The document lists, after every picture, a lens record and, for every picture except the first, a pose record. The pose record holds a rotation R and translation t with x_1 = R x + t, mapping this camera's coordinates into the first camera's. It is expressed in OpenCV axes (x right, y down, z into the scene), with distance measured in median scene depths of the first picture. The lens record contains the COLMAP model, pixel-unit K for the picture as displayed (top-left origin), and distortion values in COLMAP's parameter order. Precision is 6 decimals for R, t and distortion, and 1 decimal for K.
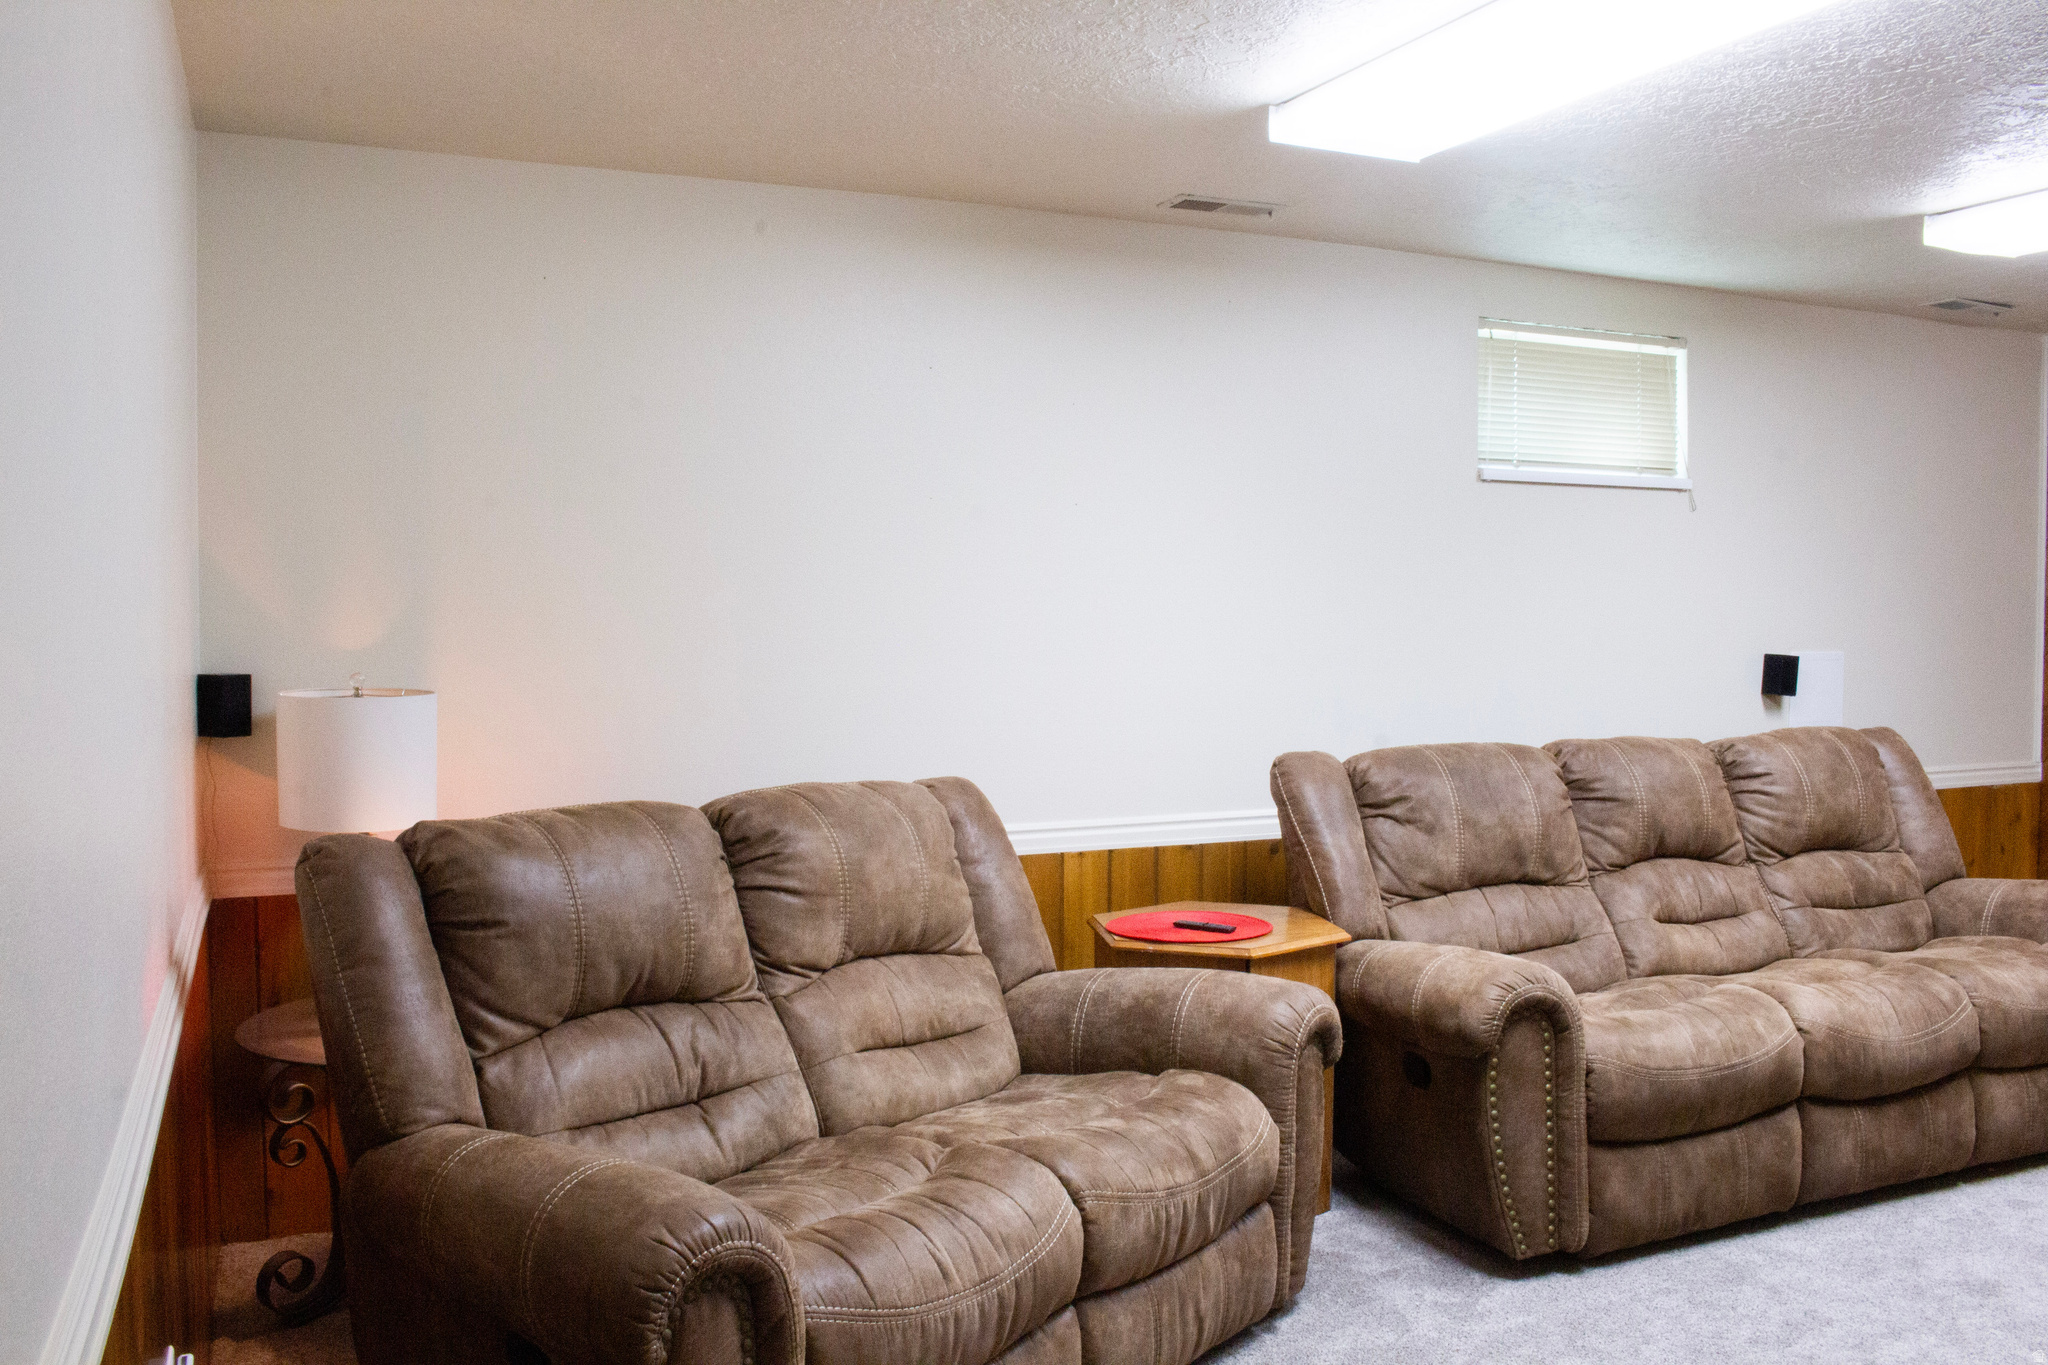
lens RADIAL K [[1707.3, 0, 1022.7], [0, 1707.3, 695.6], [0, 0, 1]] dist [-0.163122, 0.138789]
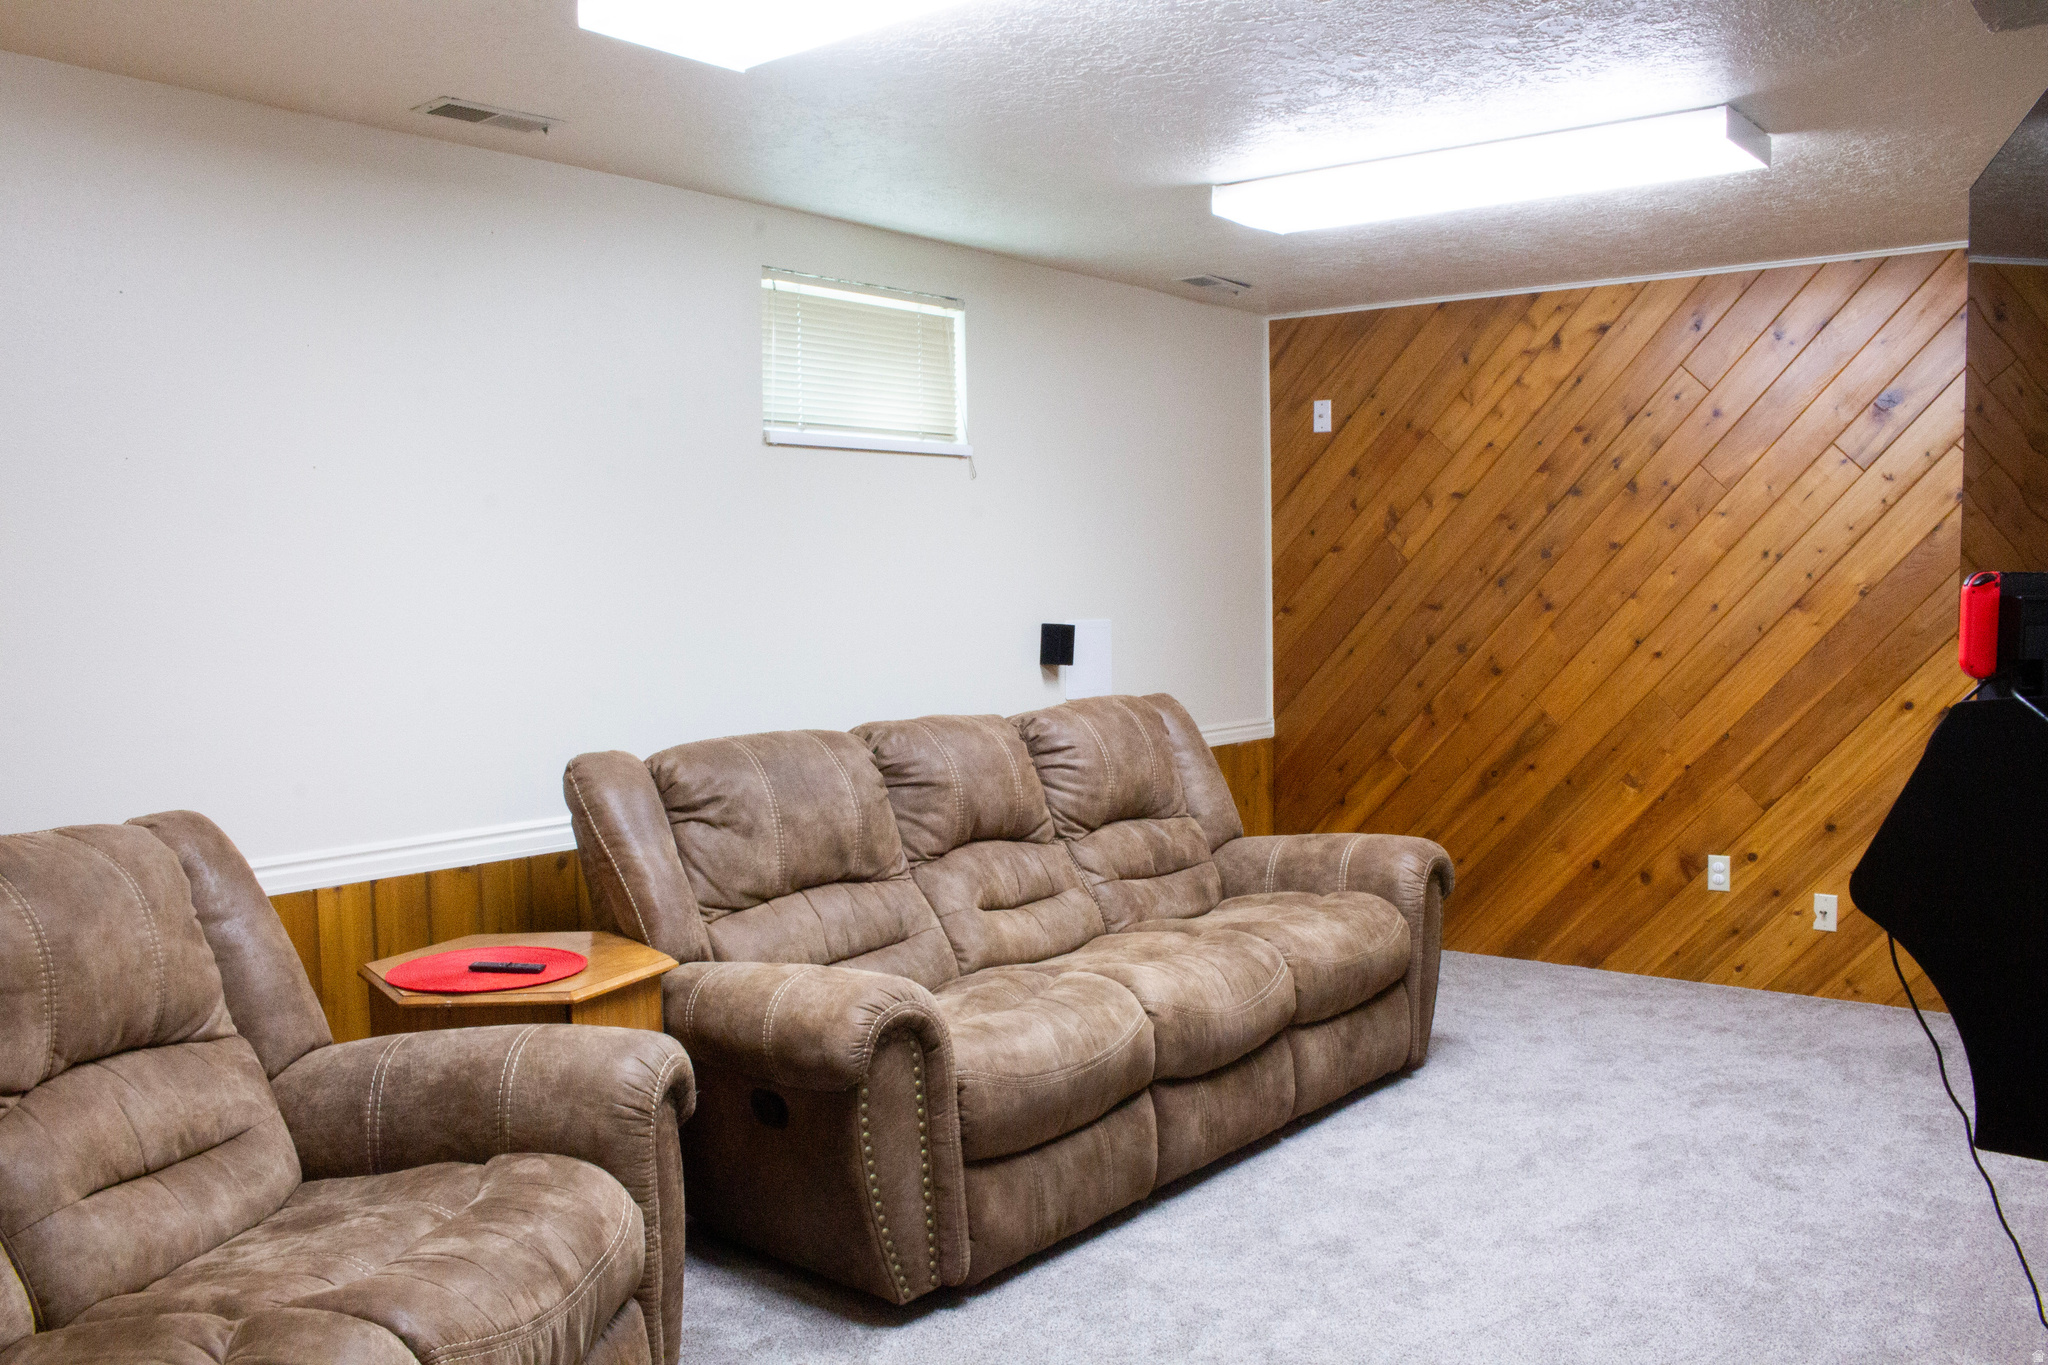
lens RADIAL K [[1707.3, 0, 1022.7], [0, 1707.3, 695.6], [0, 0, 1]] dist [-0.163122, 0.138789]
pose [[0.889823, -0.042729, 0.454301, -0.040107], [0.036130, 0.999078, 0.023201, -0.009545], [-0.454874, -0.004231, 0.890546, 0.151958]]
